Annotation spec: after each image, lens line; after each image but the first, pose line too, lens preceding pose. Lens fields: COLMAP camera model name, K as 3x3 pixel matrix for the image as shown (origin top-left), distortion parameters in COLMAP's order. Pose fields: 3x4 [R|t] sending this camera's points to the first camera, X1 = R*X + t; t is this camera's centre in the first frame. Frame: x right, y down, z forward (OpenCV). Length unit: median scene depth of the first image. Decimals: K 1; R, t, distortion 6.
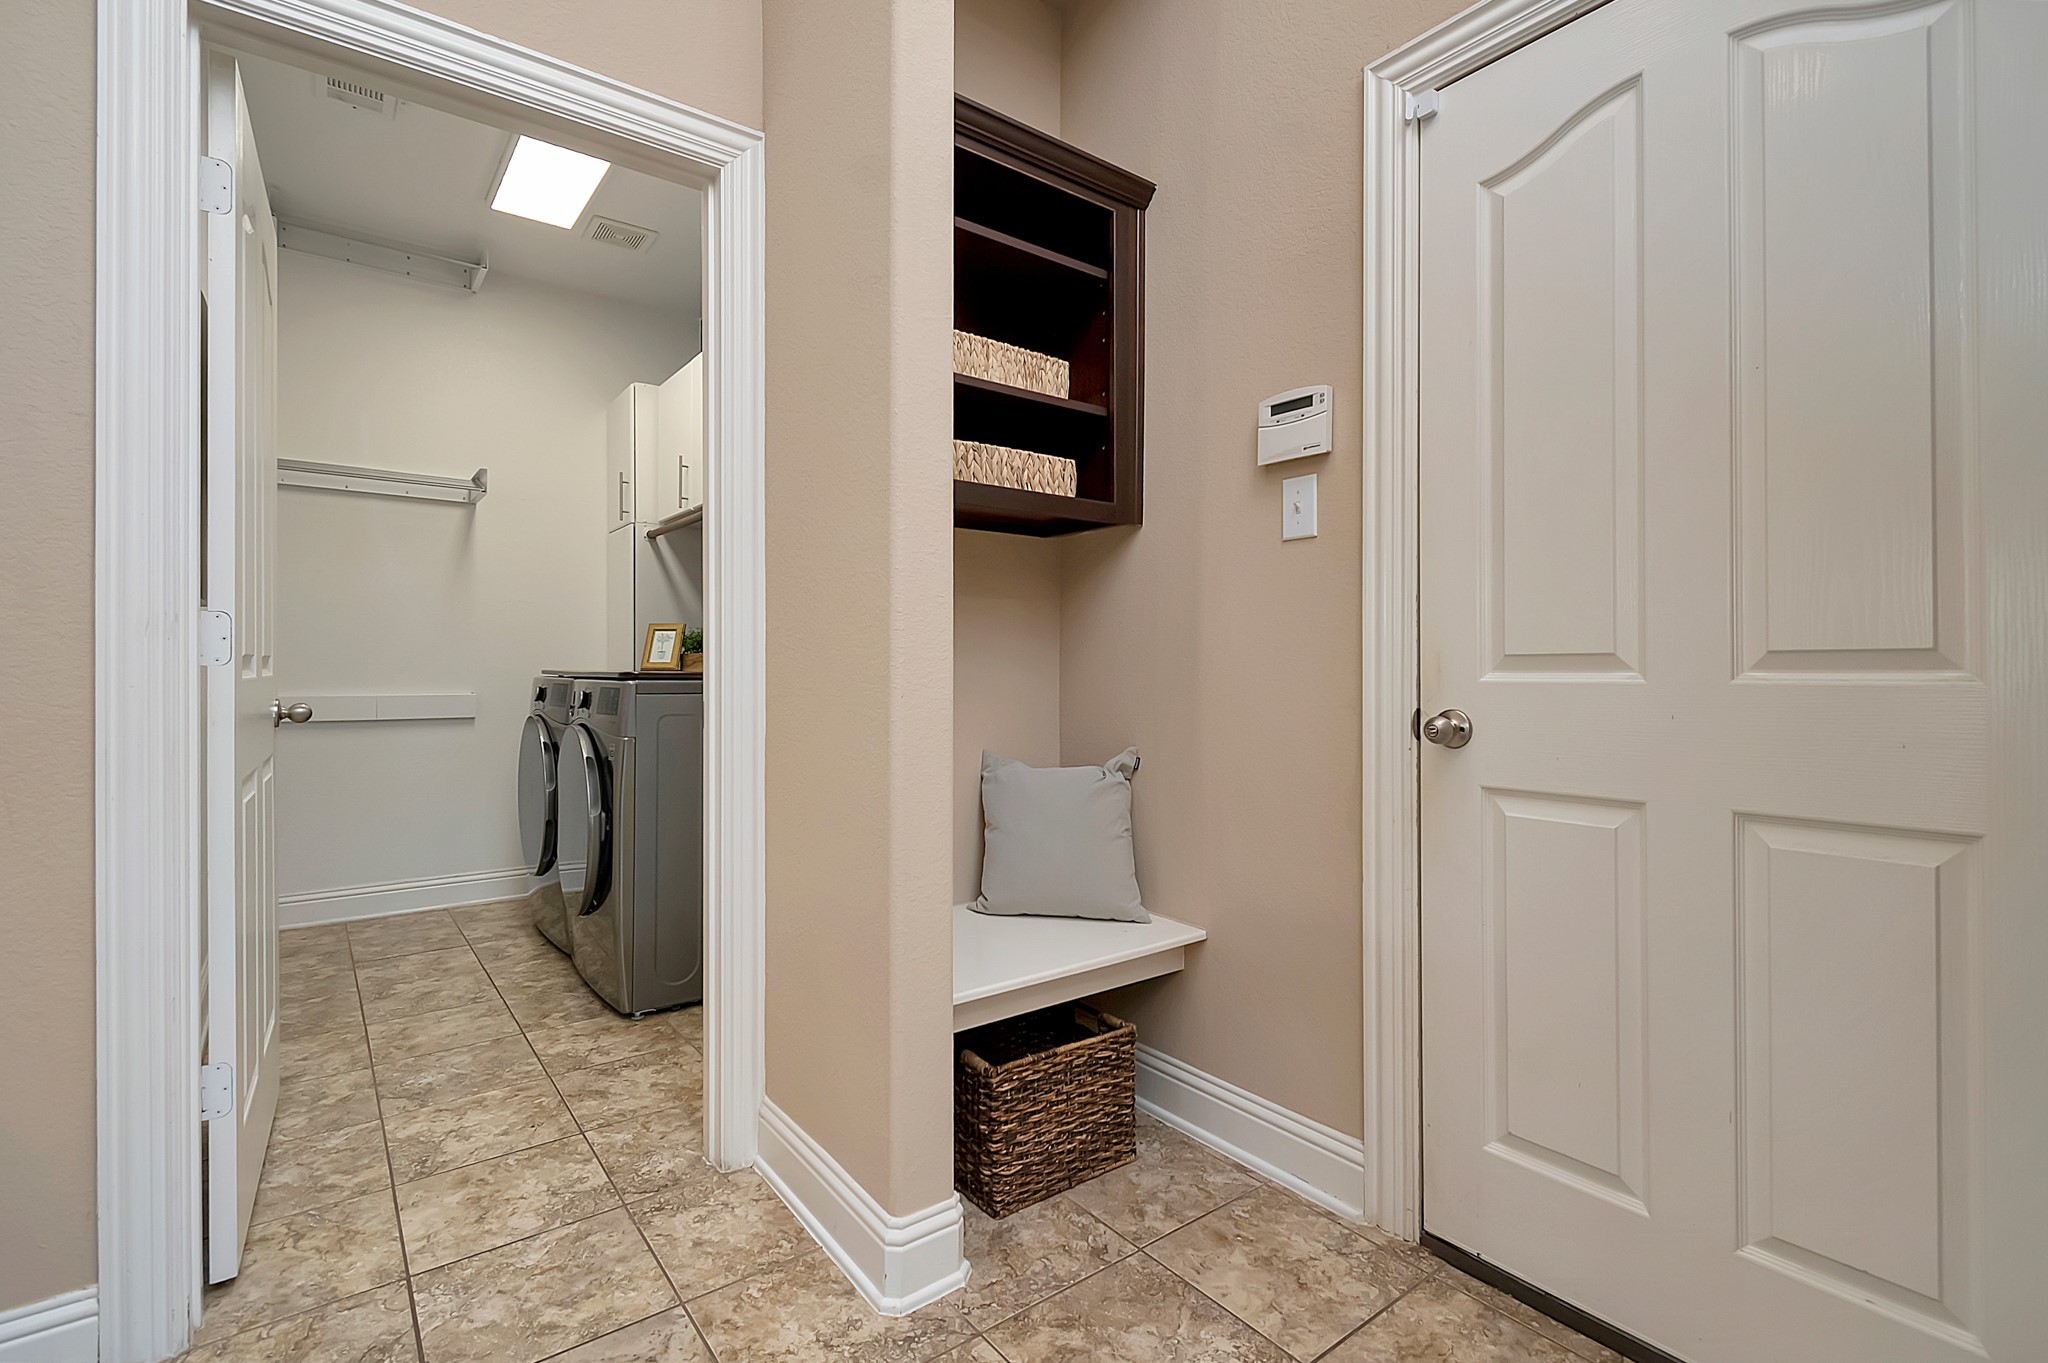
lens RADIAL K [[938.3, 0, 1038.2], [0, 938.3, 669.2], [0, 0, 1]] dist [0.005634, -0.003432]
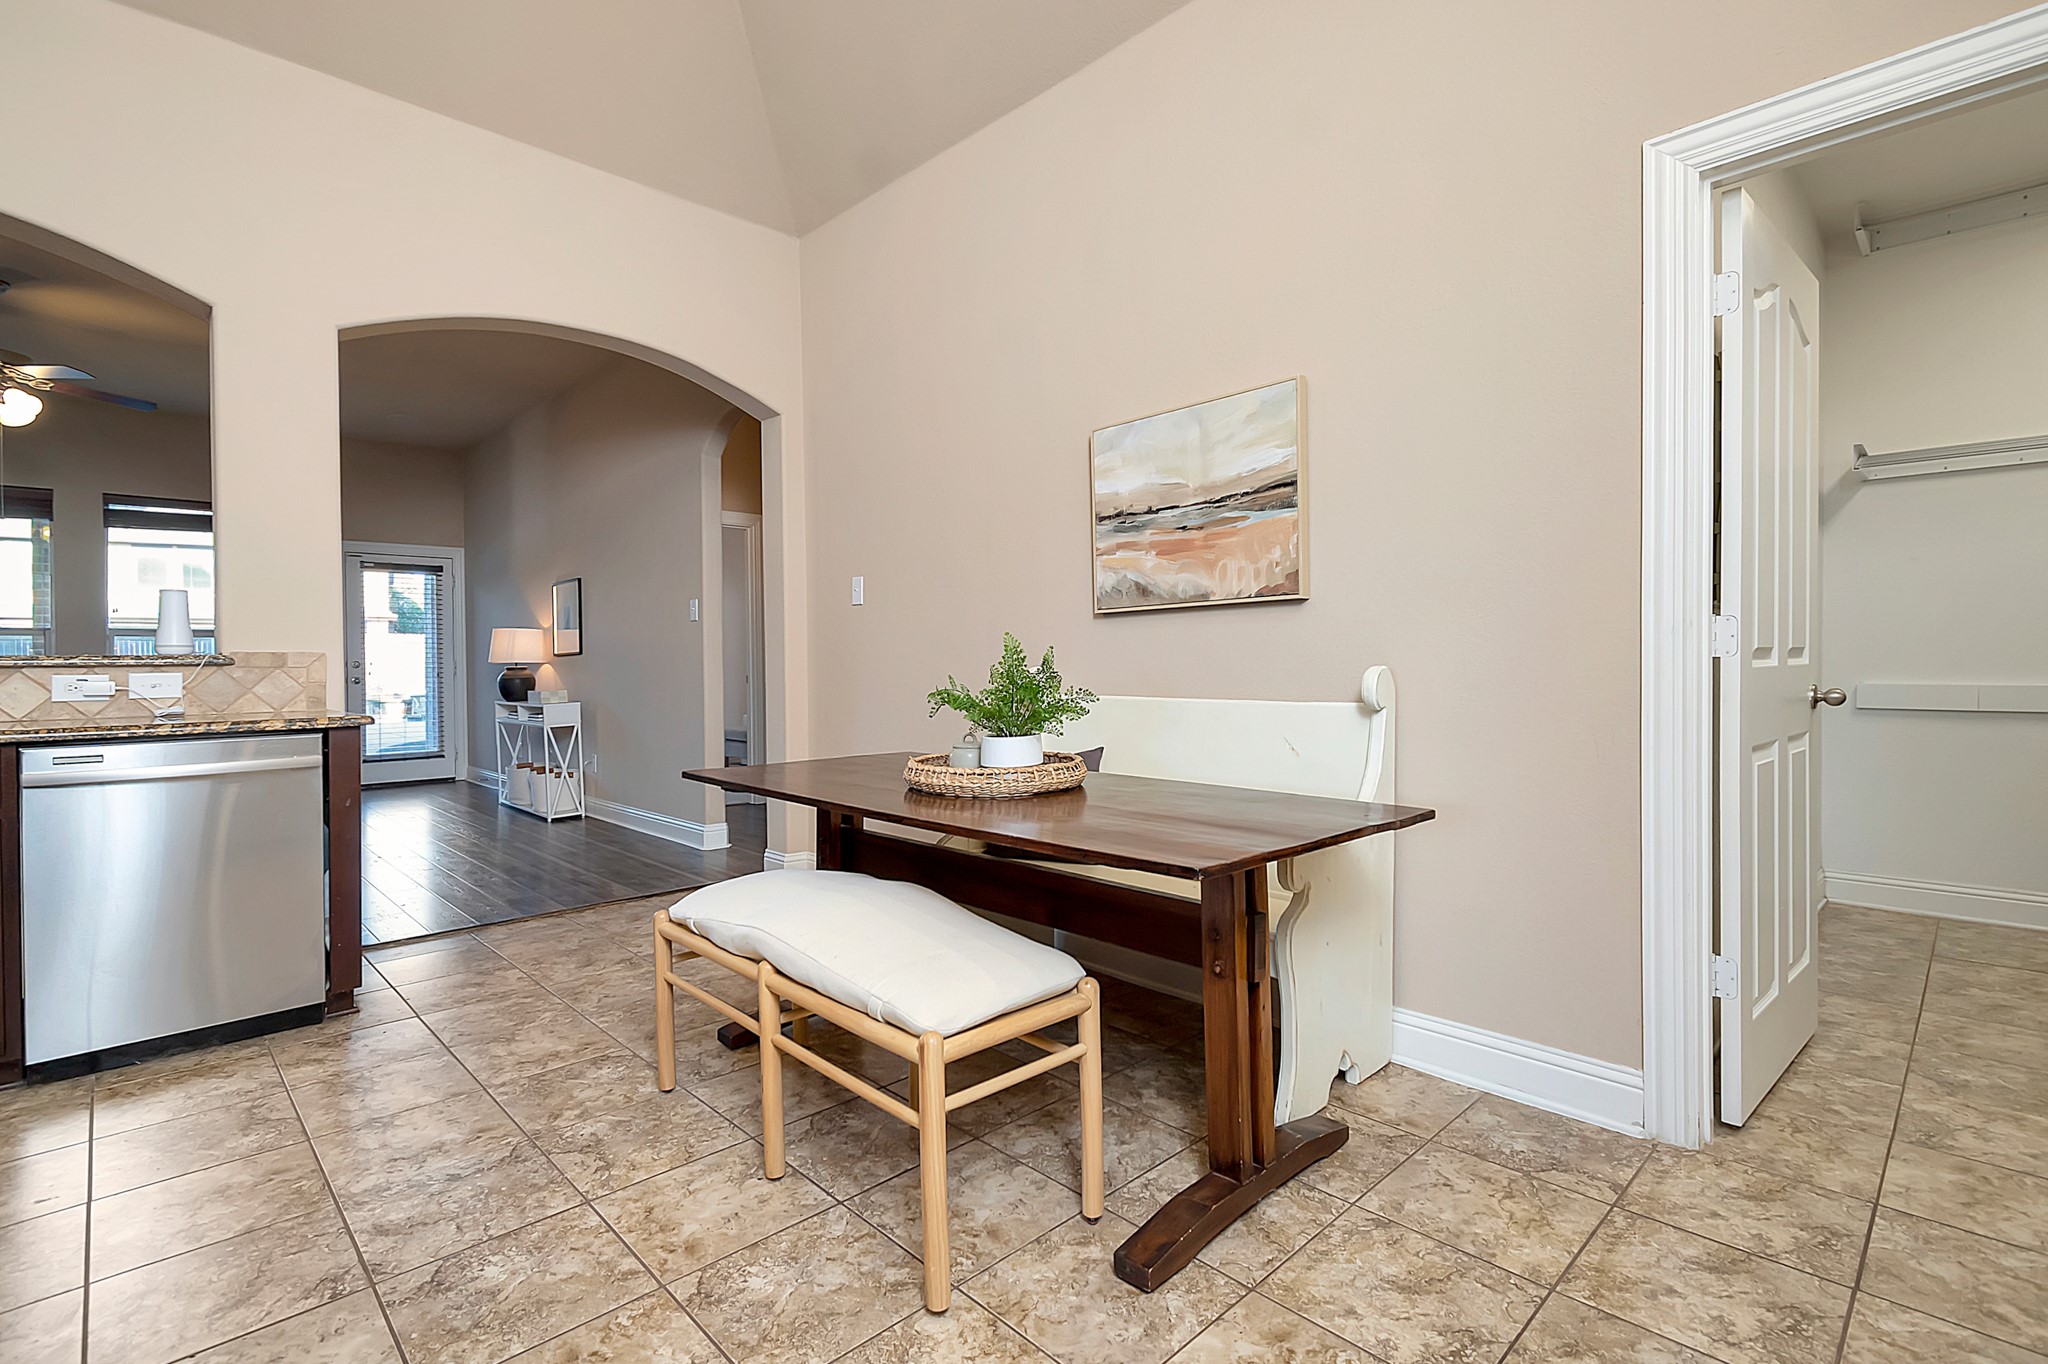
lens RADIAL K [[938.3, 0, 1023.8], [0, 938.3, 671.8], [0, 0, 1]] dist [0.005634, -0.003432]
pose [[0.113962, 0.008807, -0.993446, 0.244345], [0.007496, 0.999925, 0.009724, -0.002311], [0.993457, -0.008555, 0.113887, -0.097211]]
